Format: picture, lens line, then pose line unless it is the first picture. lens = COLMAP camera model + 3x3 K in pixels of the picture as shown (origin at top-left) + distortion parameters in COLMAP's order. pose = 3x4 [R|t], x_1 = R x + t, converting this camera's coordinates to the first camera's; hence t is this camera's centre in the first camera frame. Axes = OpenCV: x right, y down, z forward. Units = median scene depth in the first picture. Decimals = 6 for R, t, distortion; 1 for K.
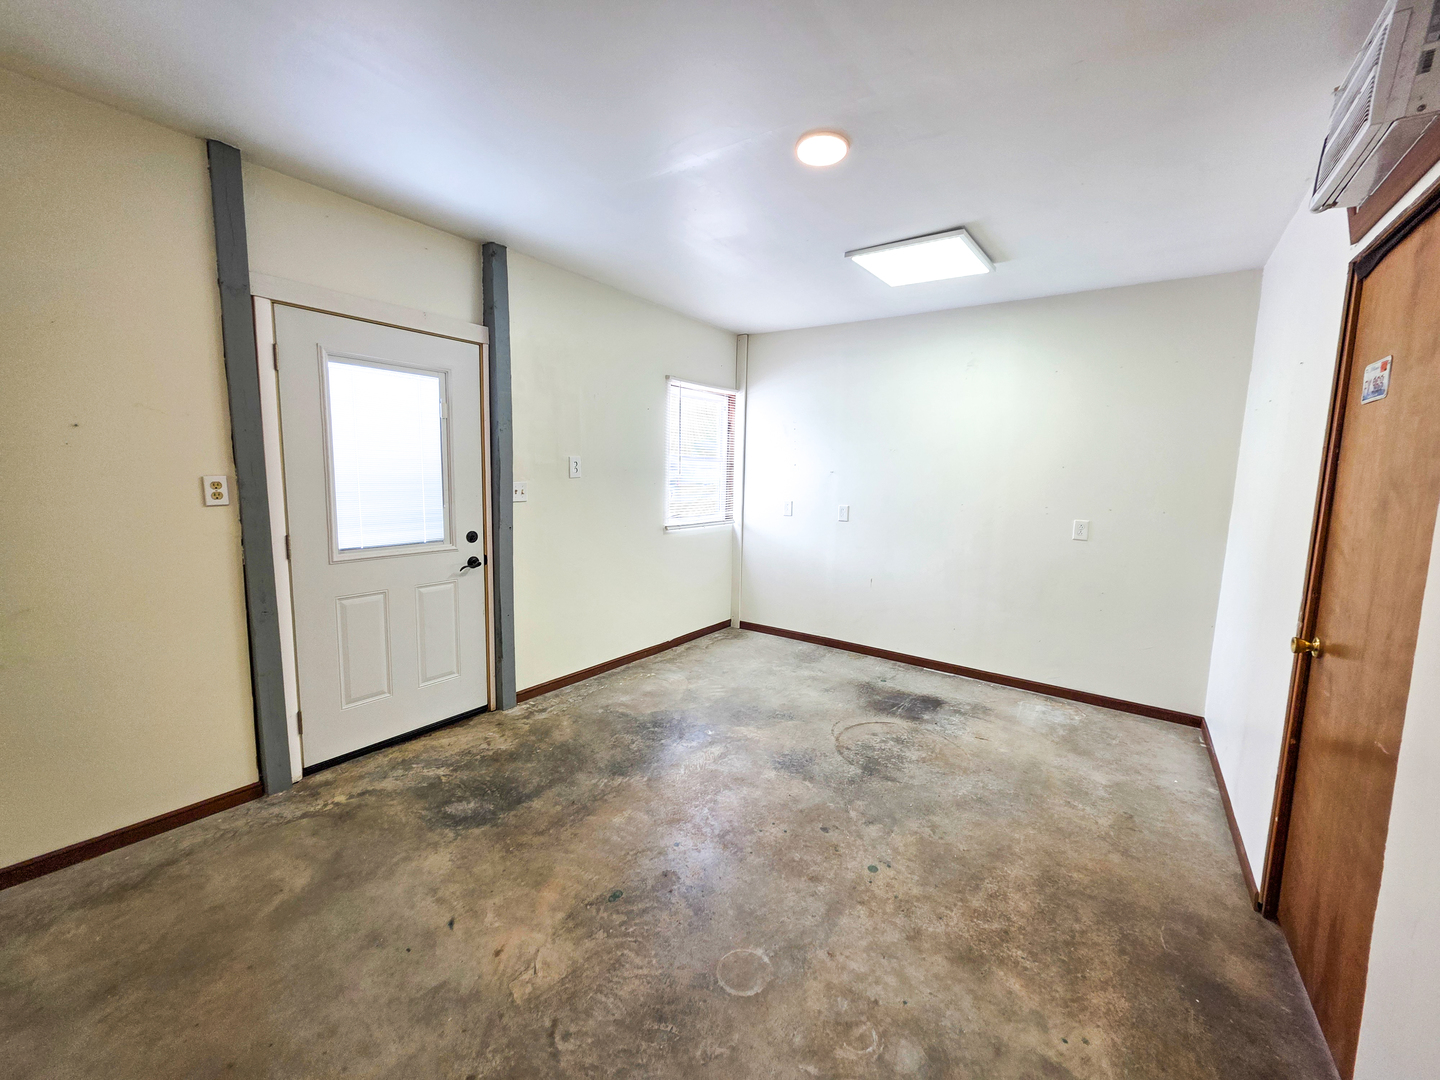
lens RADIAL K [[571.8, 0, 729.3], [0, 571.8, 539.0], [0, 0, 1]] dist [0.006348, -0.002256]
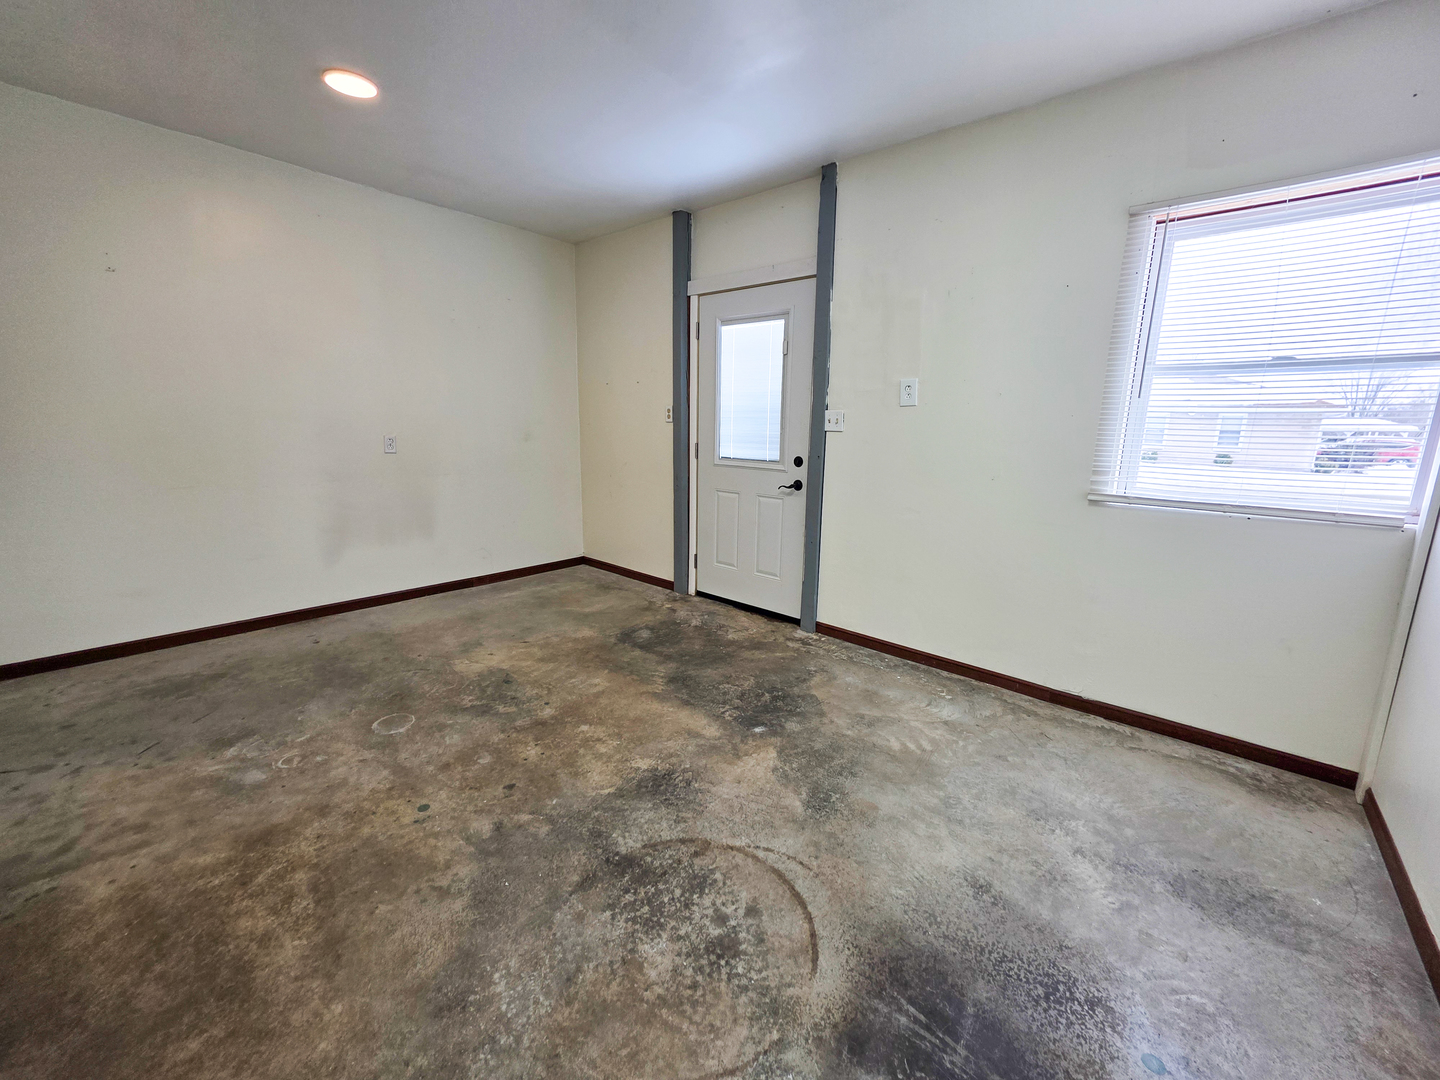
lens RADIAL K [[571.8, 0, 729.3], [0, 571.8, 539.0], [0, 0, 1]] dist [0.006348, -0.002256]
pose [[-0.089455, 0.172094, -0.981010, 0.789572], [-0.146460, 0.971979, 0.183865, -0.049710], [0.985164, 0.160126, -0.061744, 1.137993]]
